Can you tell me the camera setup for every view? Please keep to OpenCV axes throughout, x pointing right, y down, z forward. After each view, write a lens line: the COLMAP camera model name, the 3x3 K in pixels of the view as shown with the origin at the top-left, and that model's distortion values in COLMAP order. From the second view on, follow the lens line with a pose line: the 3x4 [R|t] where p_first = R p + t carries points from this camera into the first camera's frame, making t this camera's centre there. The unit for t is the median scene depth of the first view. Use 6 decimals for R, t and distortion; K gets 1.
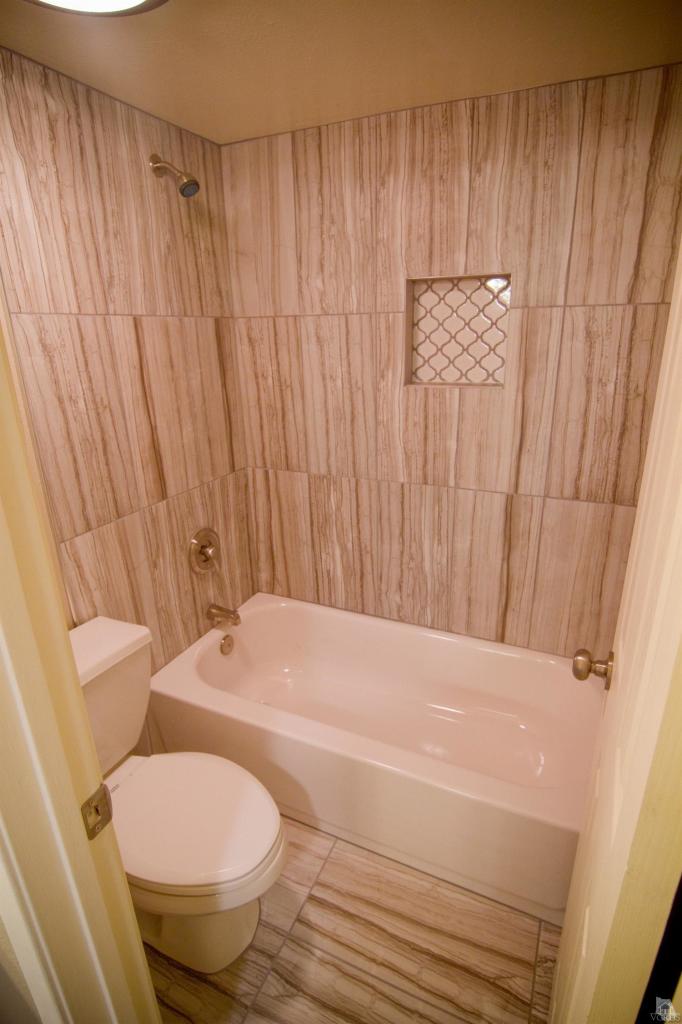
lens RADIAL K [[517.2, 0, 337.9], [0, 517.2, 518.6], [0, 0, 1]] dist [-0.001798, -0.002049]
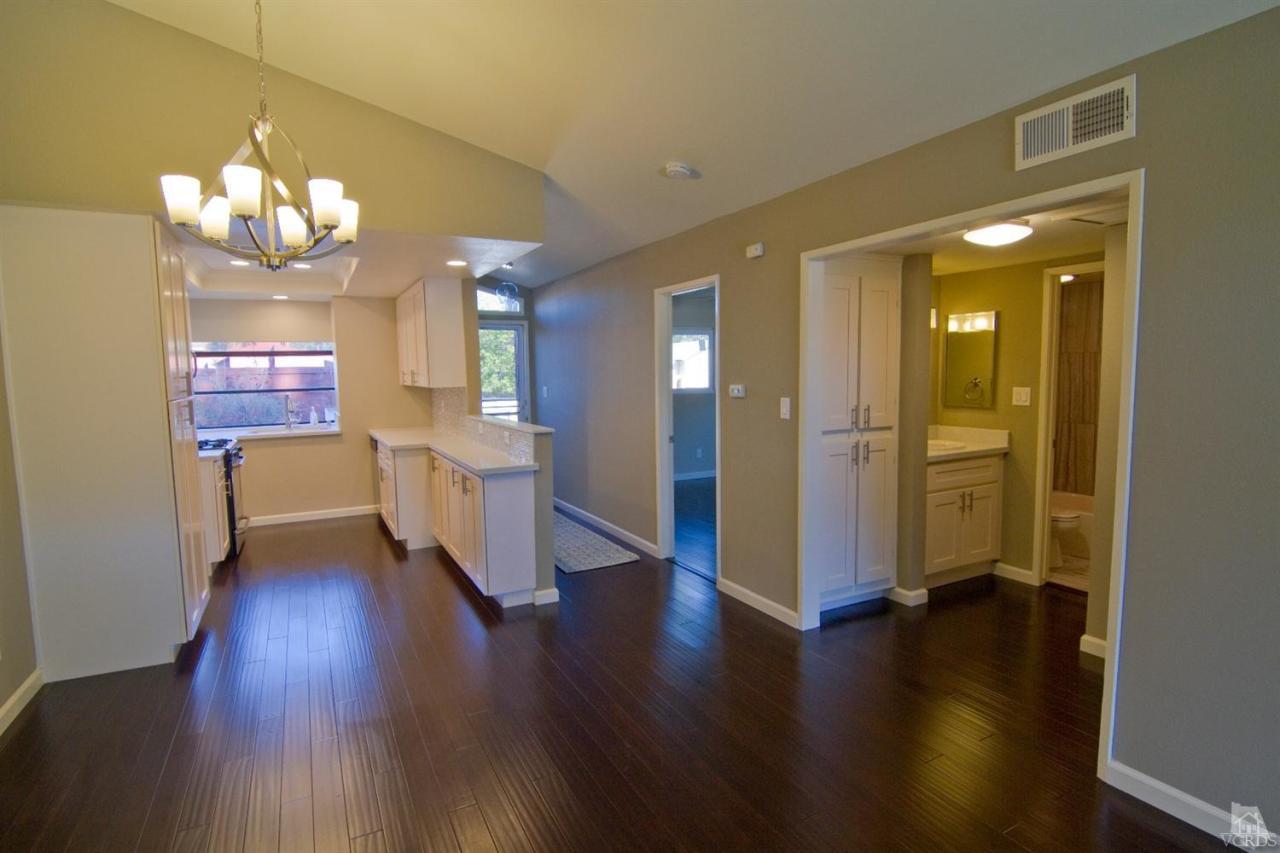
lens RADIAL K [[646.5, 0, 631.8], [0, 646.5, 425.9], [0, 0, 1]] dist [-0.001798, -0.002049]
pose [[0.774200, 0.069514, -0.629113, 0.131593], [-0.220072, 0.961499, -0.164585, 0.743161], [0.593450, 0.265872, 0.759690, -2.034004]]
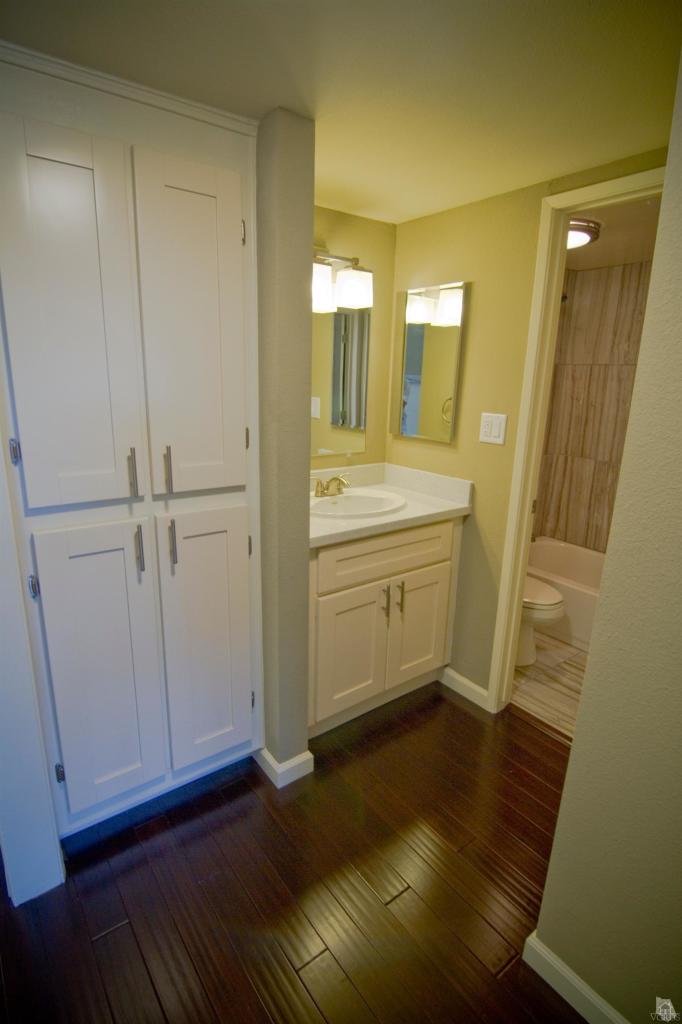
lens RADIAL K [[517.2, 0, 330.4], [0, 517.2, 508.9], [0, 0, 1]] dist [-0.001798, -0.002049]
pose [[0.859558, 0.169772, -0.482014, 0.034812], [-0.214833, 0.975856, -0.039394, 0.300028], [0.463689, 0.137414, 0.875277, -0.762040]]
